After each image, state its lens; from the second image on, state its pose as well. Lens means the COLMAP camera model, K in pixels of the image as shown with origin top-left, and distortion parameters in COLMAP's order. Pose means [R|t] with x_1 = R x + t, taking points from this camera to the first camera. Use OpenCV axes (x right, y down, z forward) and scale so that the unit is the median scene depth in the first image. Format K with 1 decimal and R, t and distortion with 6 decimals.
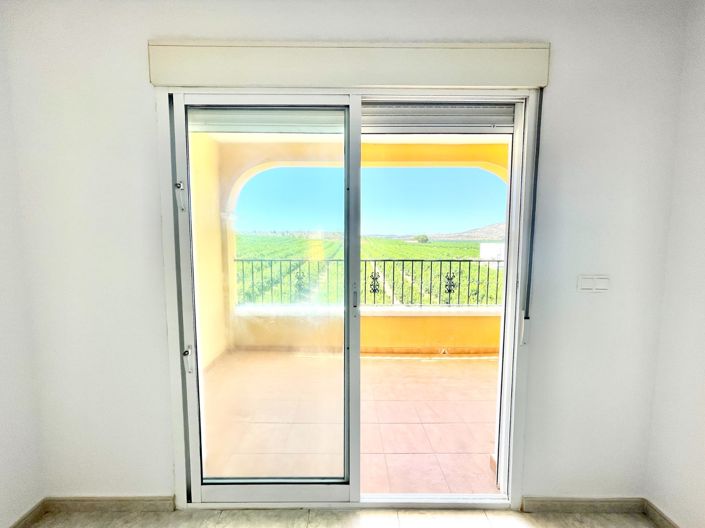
lens RADIAL K [[282.2, 0, 352.5], [0, 282.2, 264.0], [0, 0, 1]] dist [-0.006548, 0.000149]
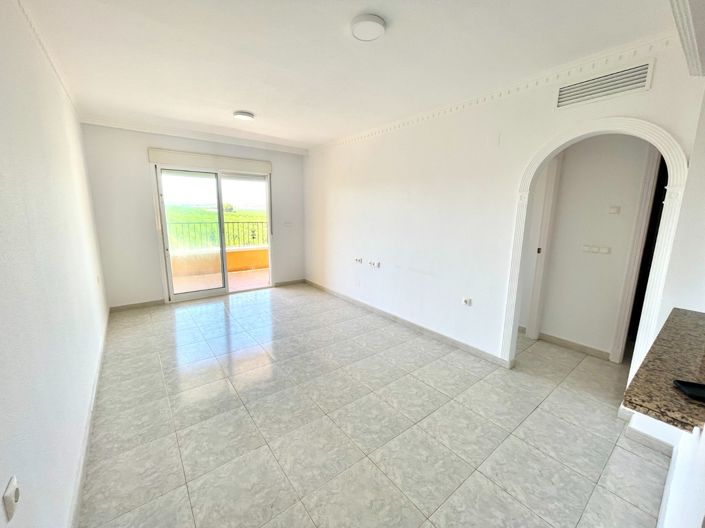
lens RADIAL K [[282.2, 0, 352.5], [0, 282.2, 264.0], [0, 0, 1]] dist [-0.006548, 0.000149]
pose [[0.791563, -0.101933, 0.602526, -0.392860], [0.037462, 0.992230, 0.118646, 0.085308], [-0.609938, -0.071344, 0.789231, -1.240137]]
